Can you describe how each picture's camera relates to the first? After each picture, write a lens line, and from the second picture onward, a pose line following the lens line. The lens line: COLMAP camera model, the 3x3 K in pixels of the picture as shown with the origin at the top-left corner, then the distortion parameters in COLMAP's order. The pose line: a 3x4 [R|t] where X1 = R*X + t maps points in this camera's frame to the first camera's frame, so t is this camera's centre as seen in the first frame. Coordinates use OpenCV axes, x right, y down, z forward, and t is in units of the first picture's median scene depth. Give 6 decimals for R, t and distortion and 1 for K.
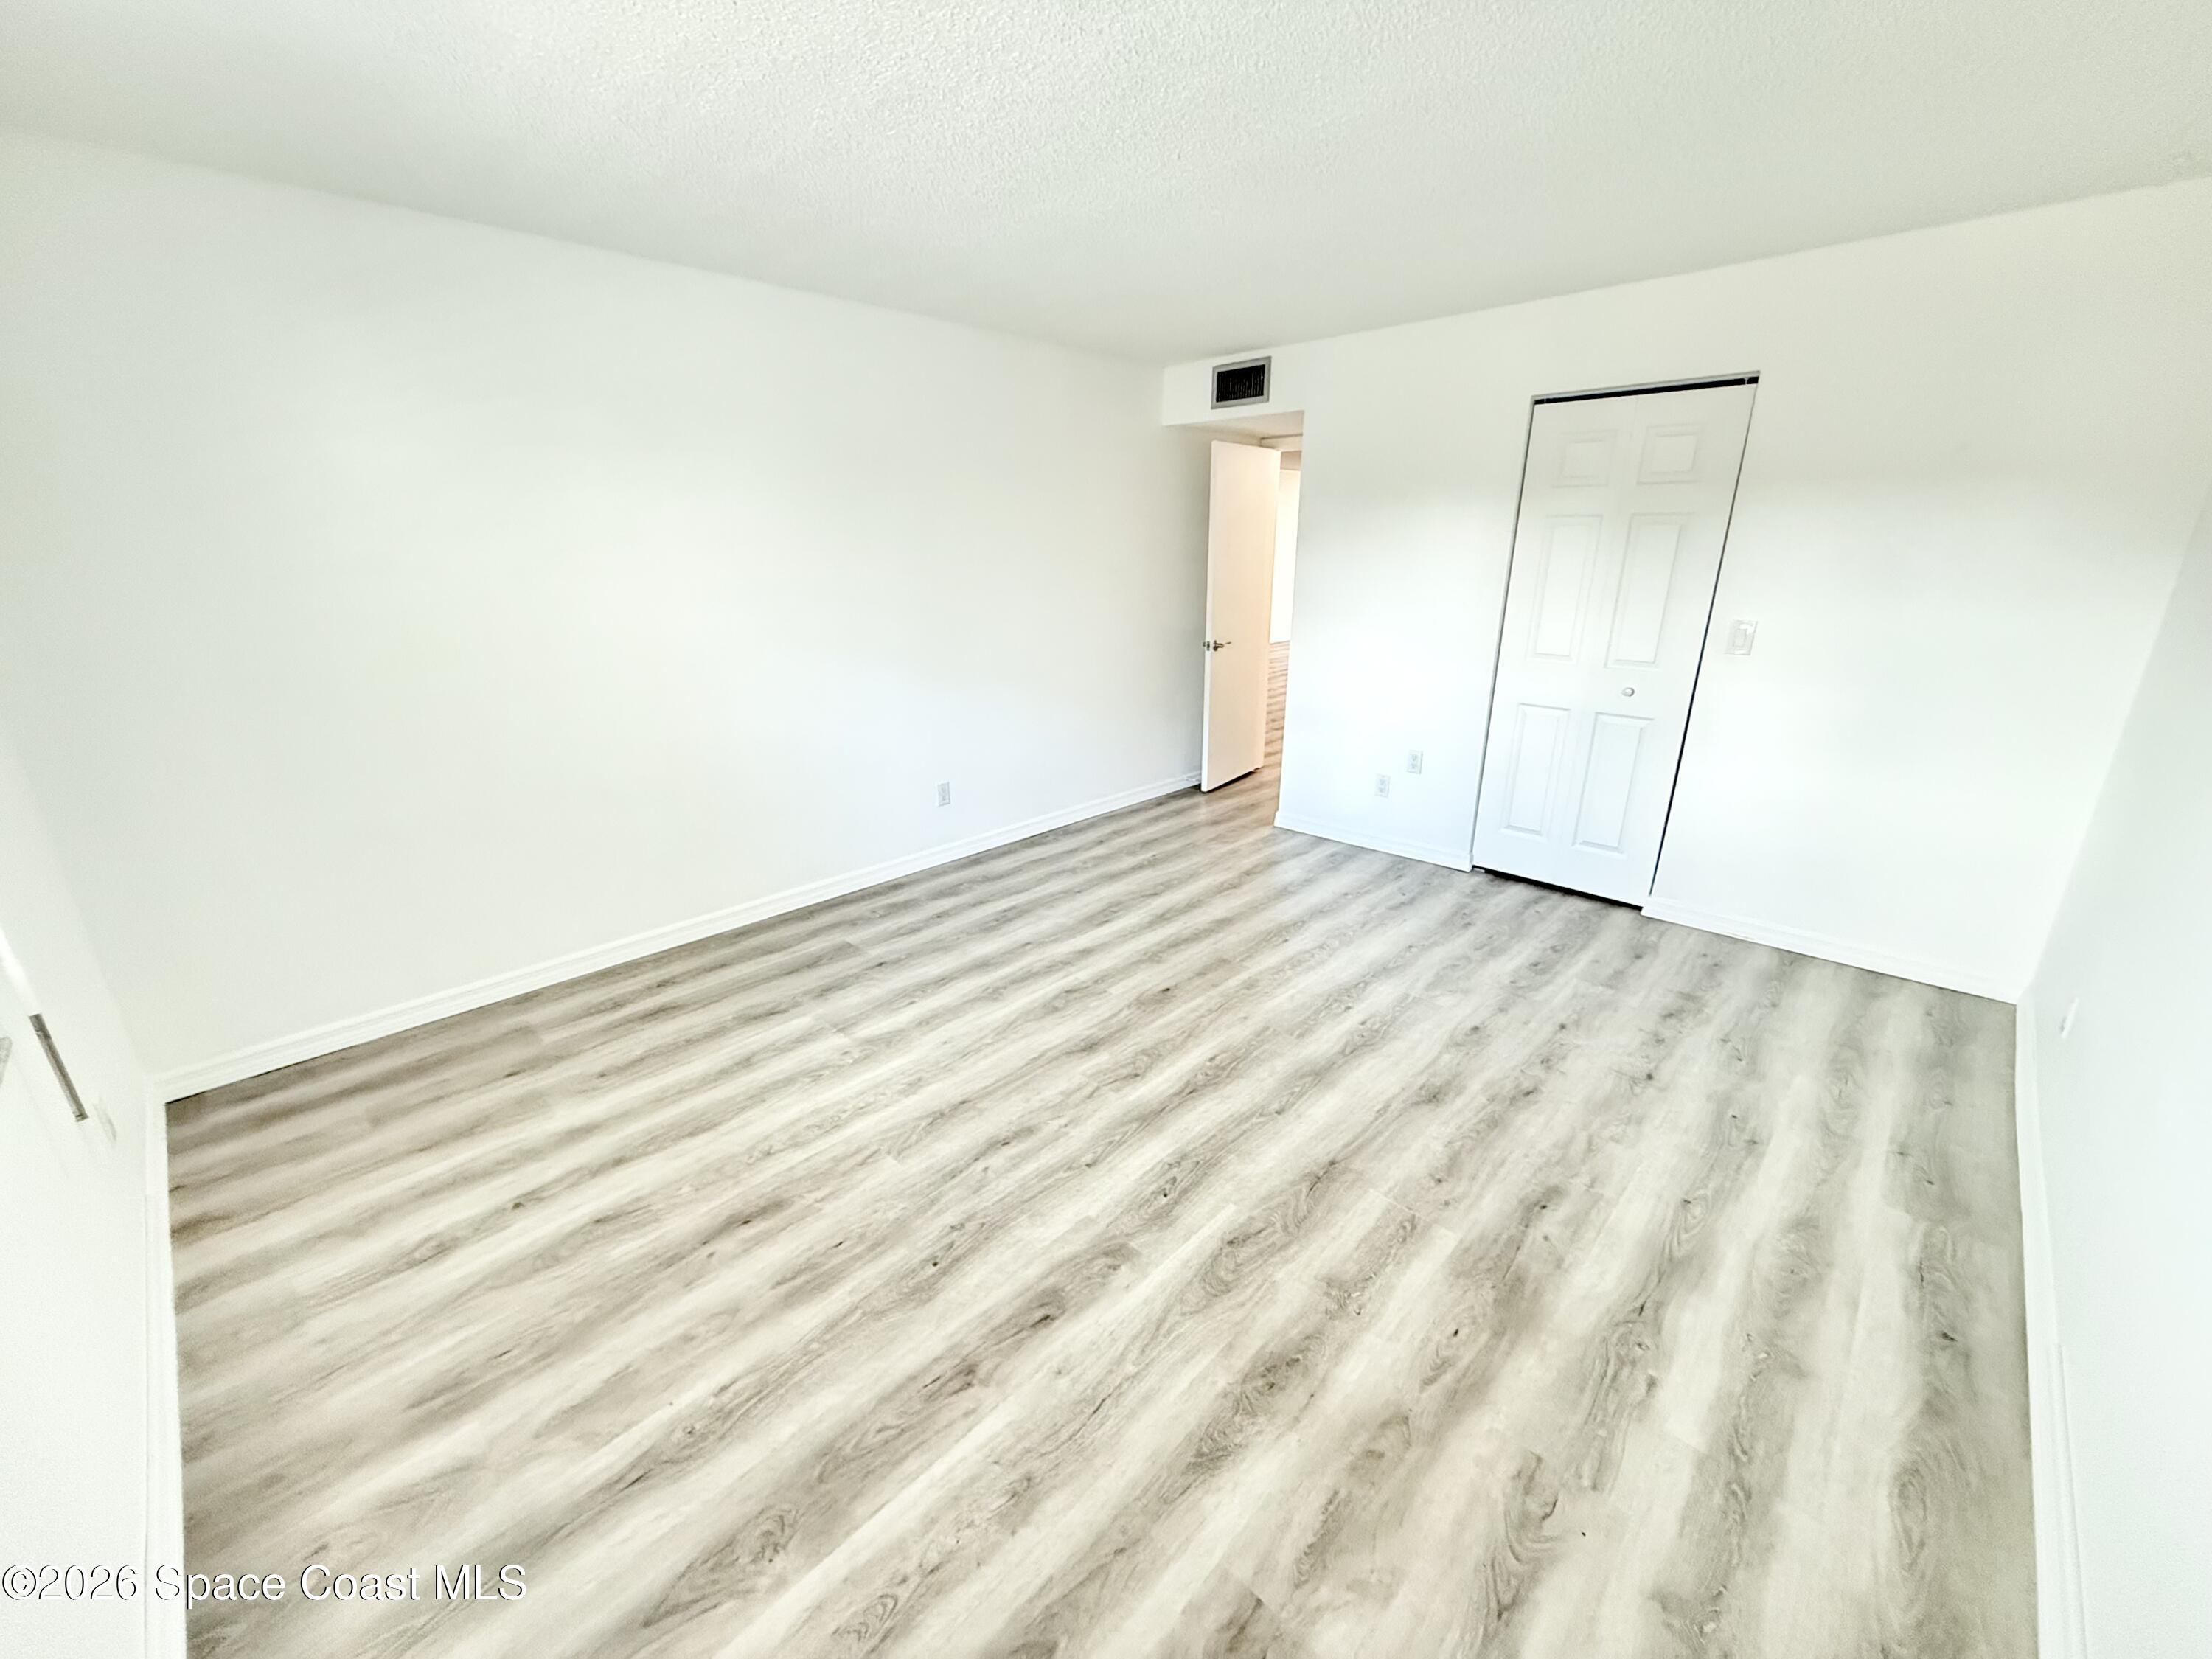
lens RADIAL K [[881.9, 0, 1108.9], [0, 881.9, 815.3], [0, 0, 1]] dist [-0.000822, -0.000118]
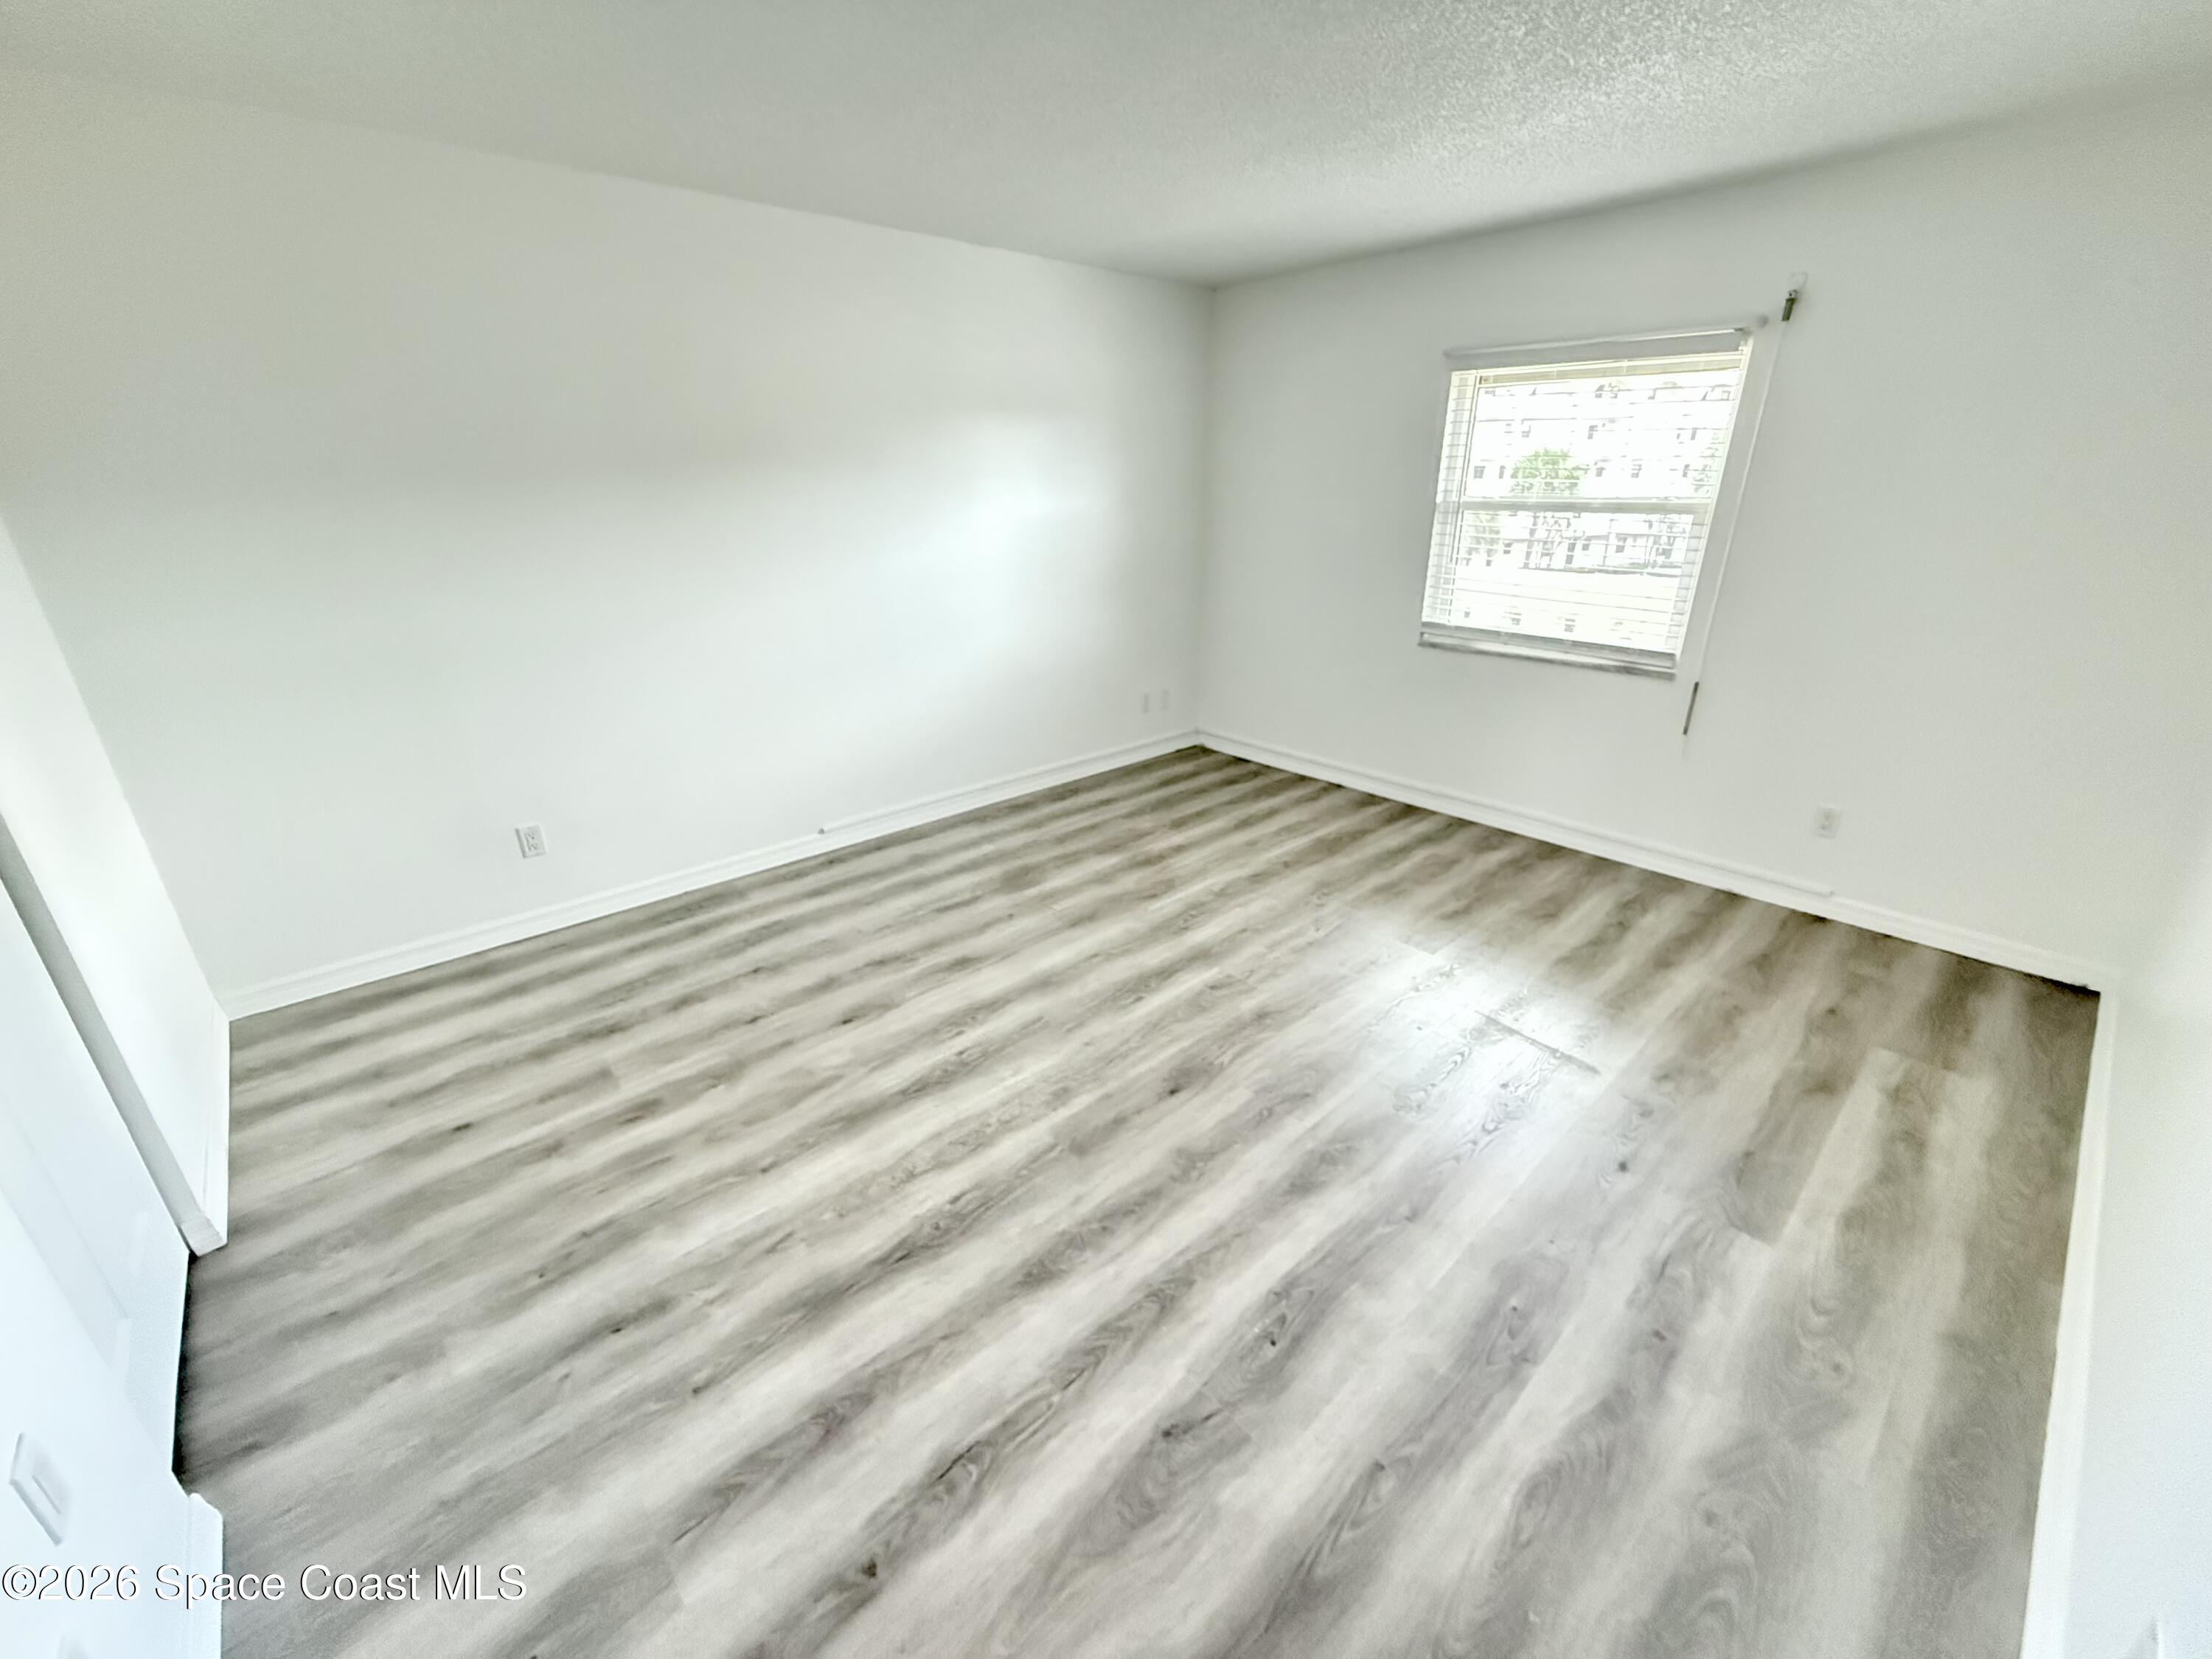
lens RADIAL K [[881.9, 0, 1105.3], [0, 881.9, 825.5], [0, 0, 1]] dist [-0.000822, -0.000118]
pose [[-0.997296, -0.015228, 0.071897, 0.081008], [0.033667, 0.774940, 0.631137, -0.507241], [-0.065327, 0.631851, -0.772332, 1.599835]]
